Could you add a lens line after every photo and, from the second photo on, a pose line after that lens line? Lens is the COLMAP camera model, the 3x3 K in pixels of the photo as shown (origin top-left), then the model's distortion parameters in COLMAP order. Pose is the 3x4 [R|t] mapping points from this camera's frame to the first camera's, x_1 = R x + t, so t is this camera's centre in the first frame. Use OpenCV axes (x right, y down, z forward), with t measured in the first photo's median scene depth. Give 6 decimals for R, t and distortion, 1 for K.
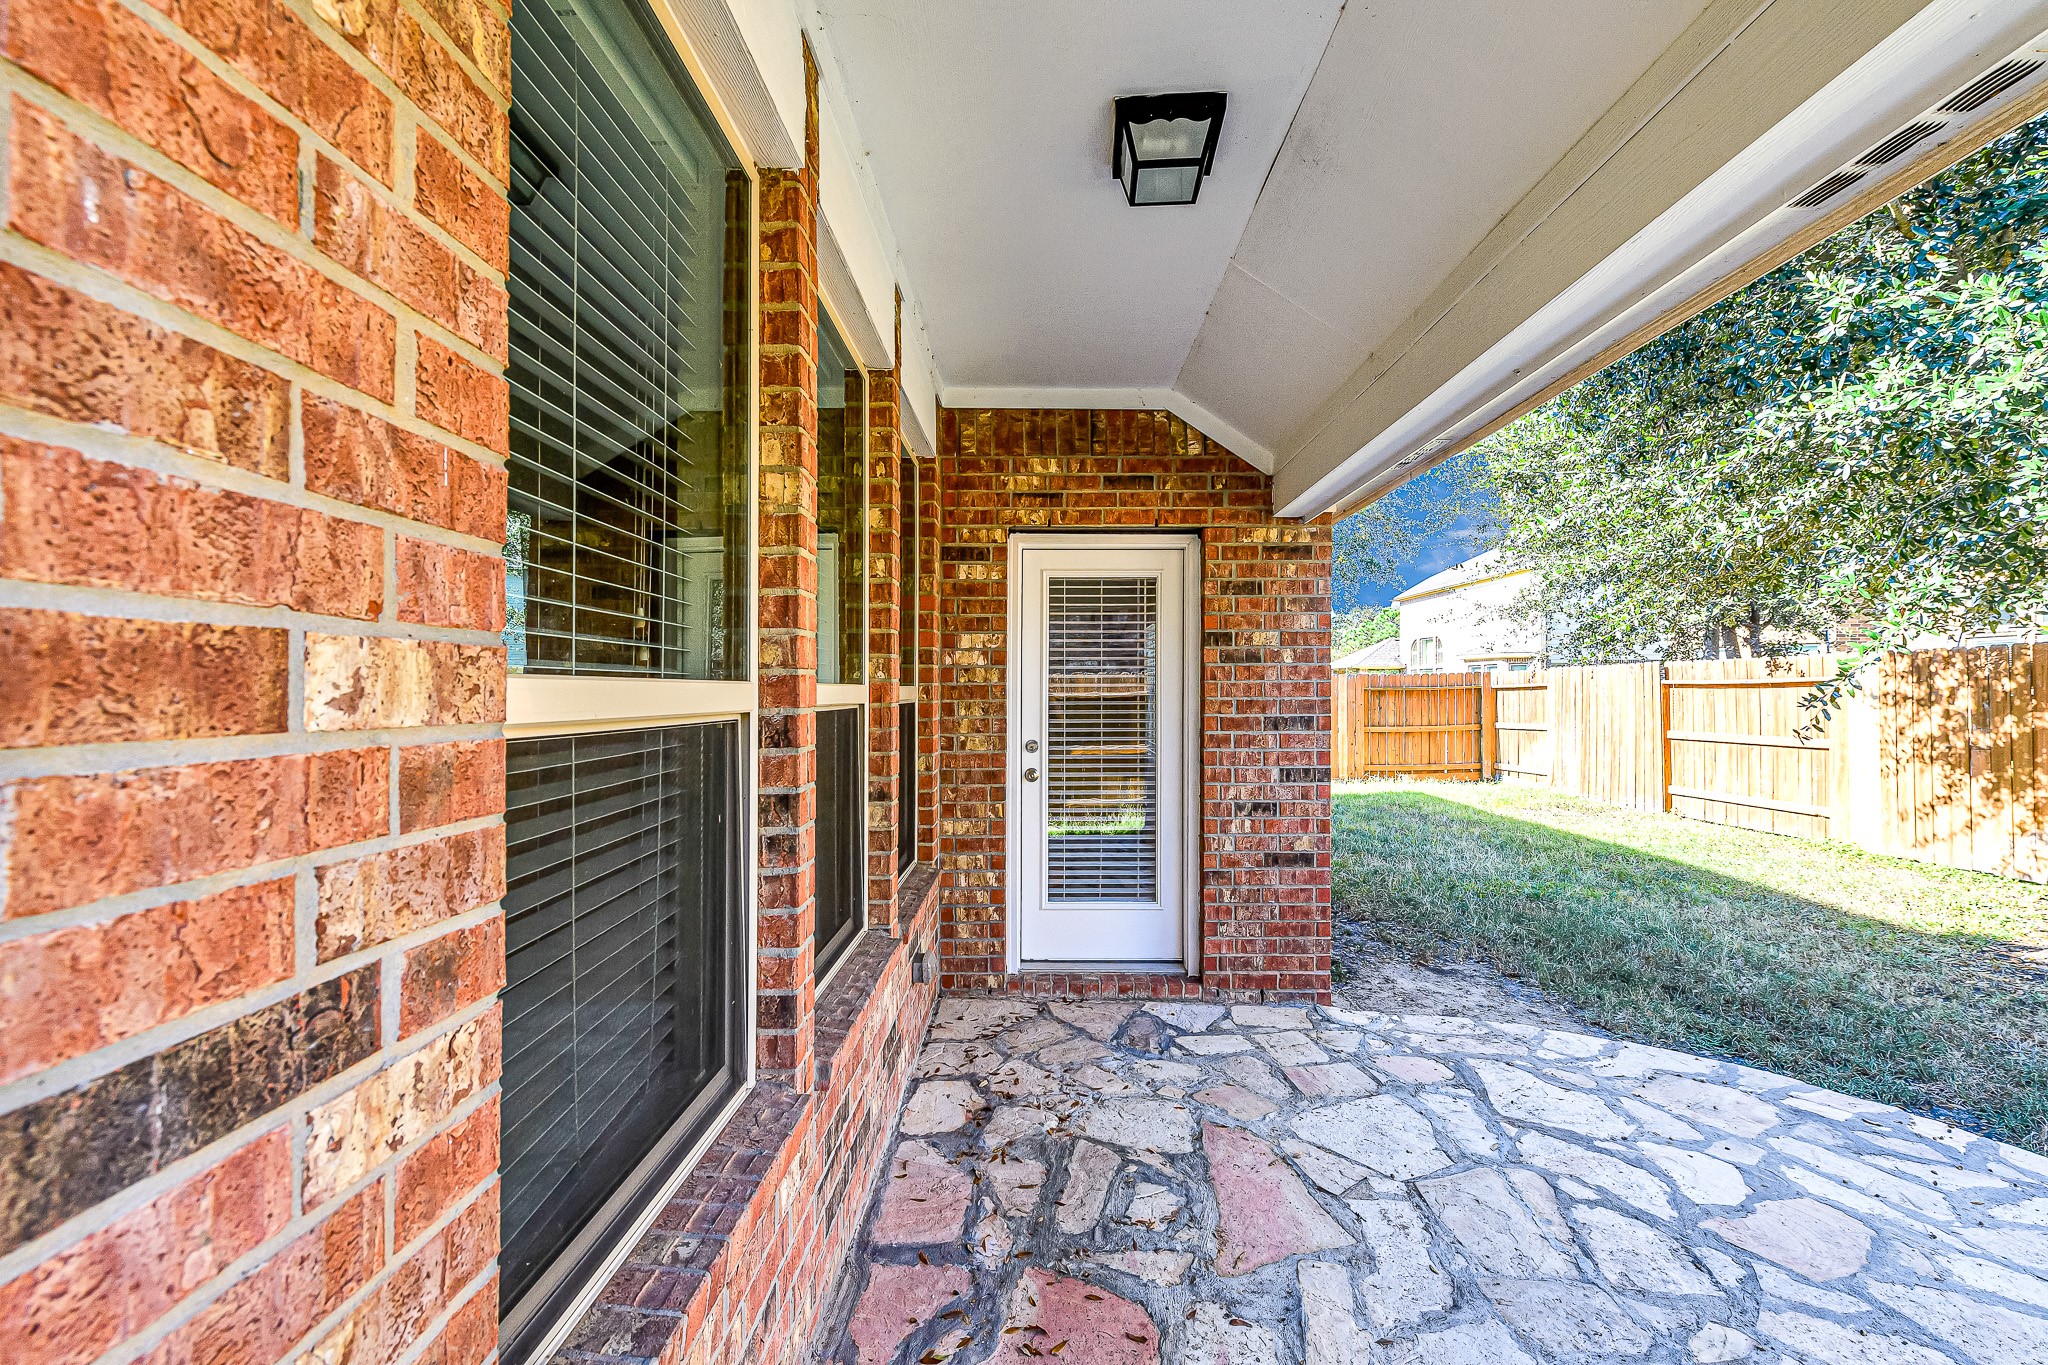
lens RADIAL K [[859.6, 0, 1032.6], [0, 859.6, 675.3], [0, 0, 1]] dist [0.001115, -0.000152]
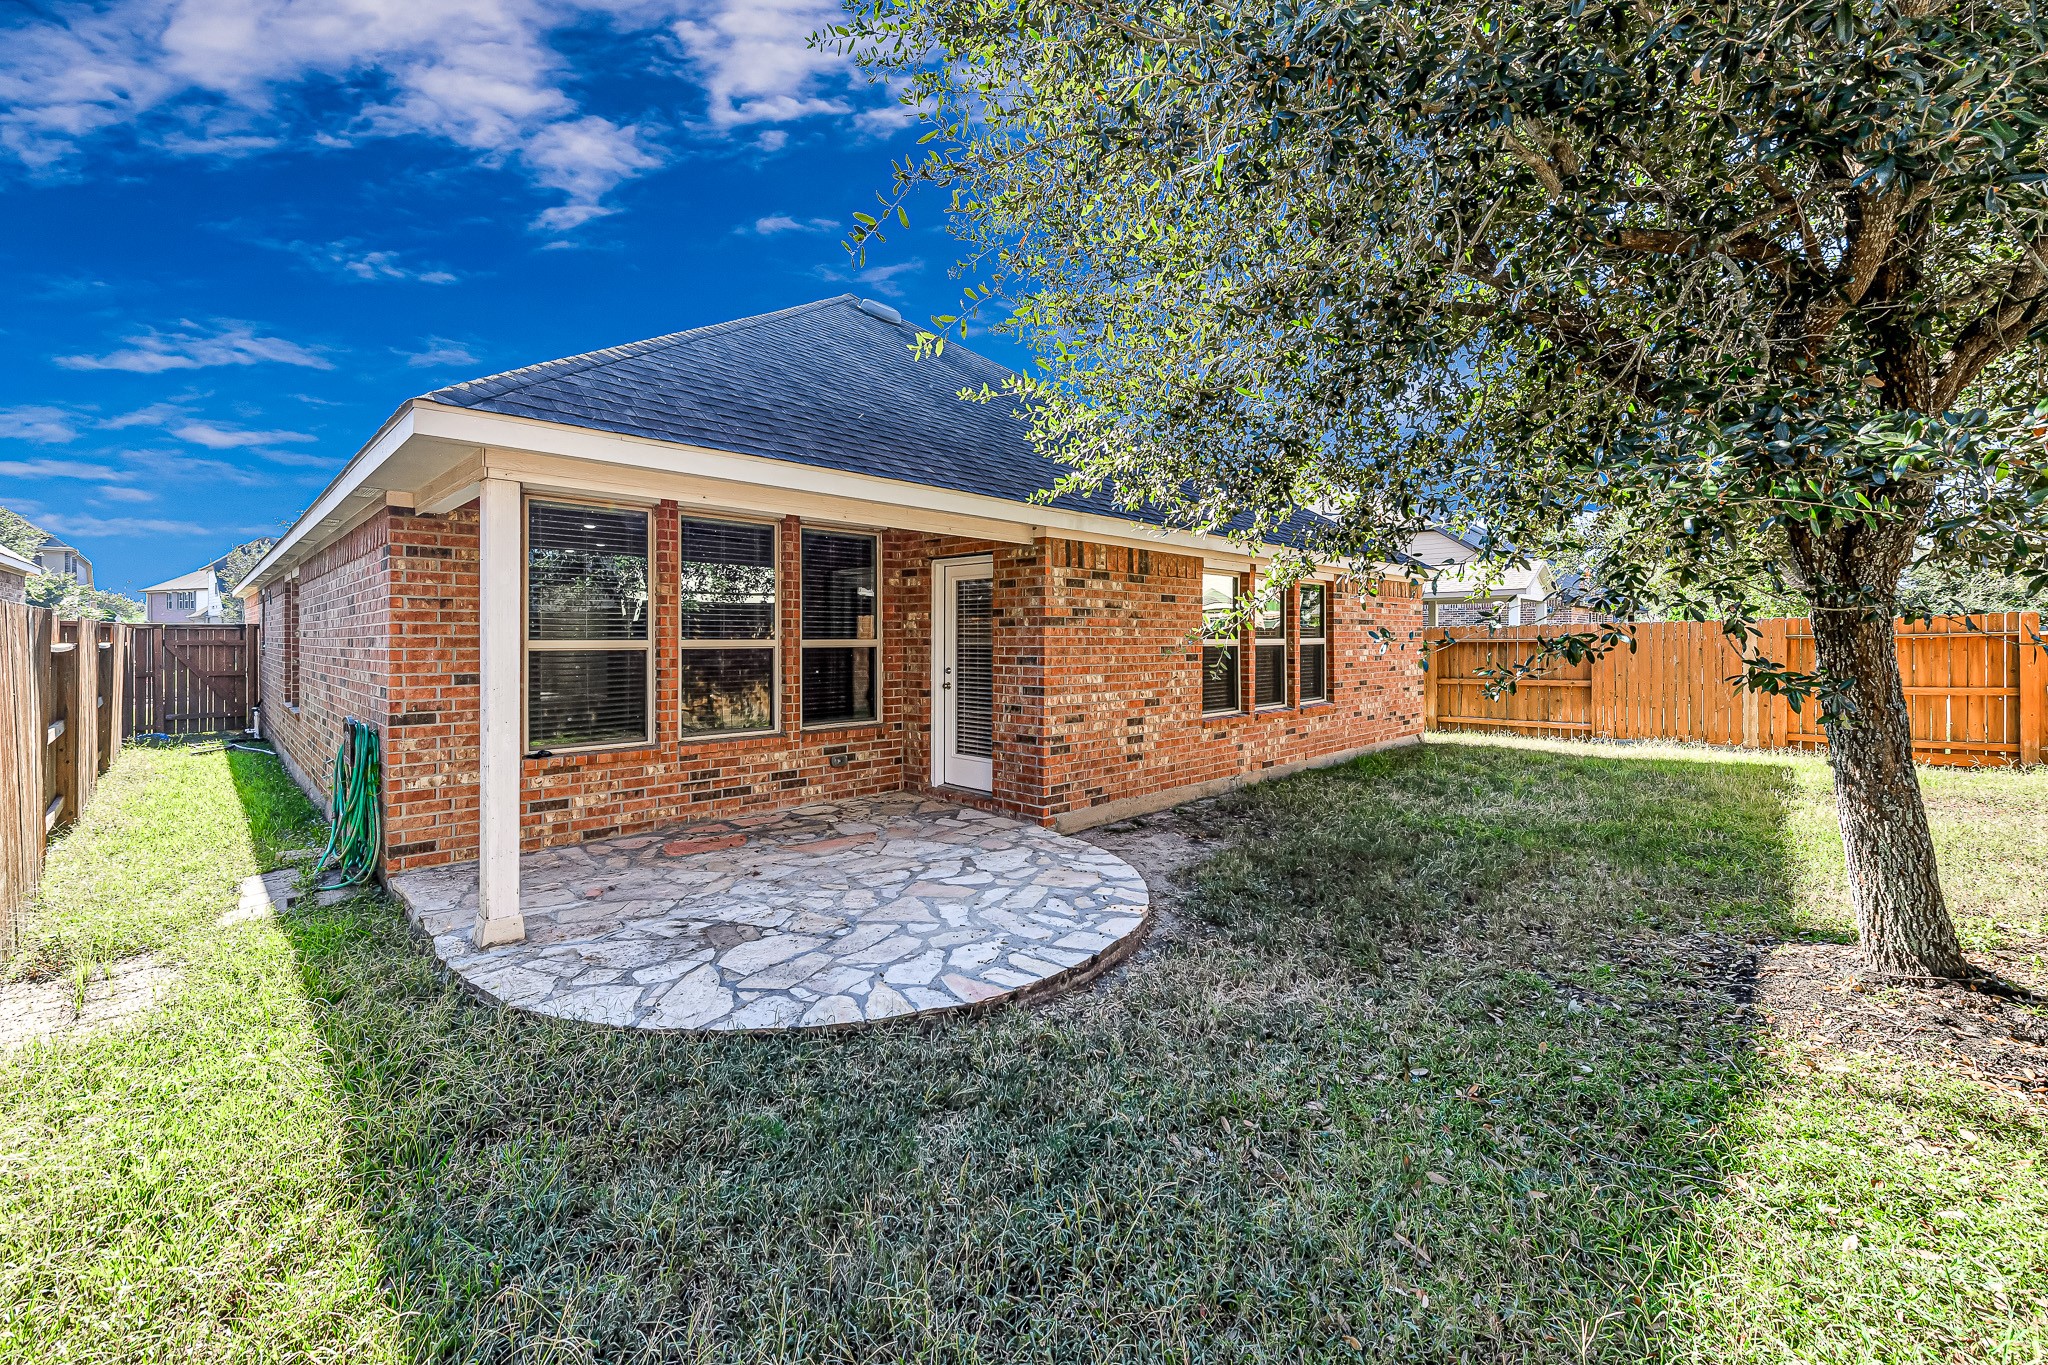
lens RADIAL K [[821.7, 0, 988.4], [0, 821.7, 636.0], [0, 0, 1]] dist [0.001910, 0.000025]
pose [[0.700976, 0.000191, -0.713185, 1.420534], [0.013317, 0.999822, 0.013356, -0.017549], [0.713061, -0.018860, 0.700849, -0.214704]]
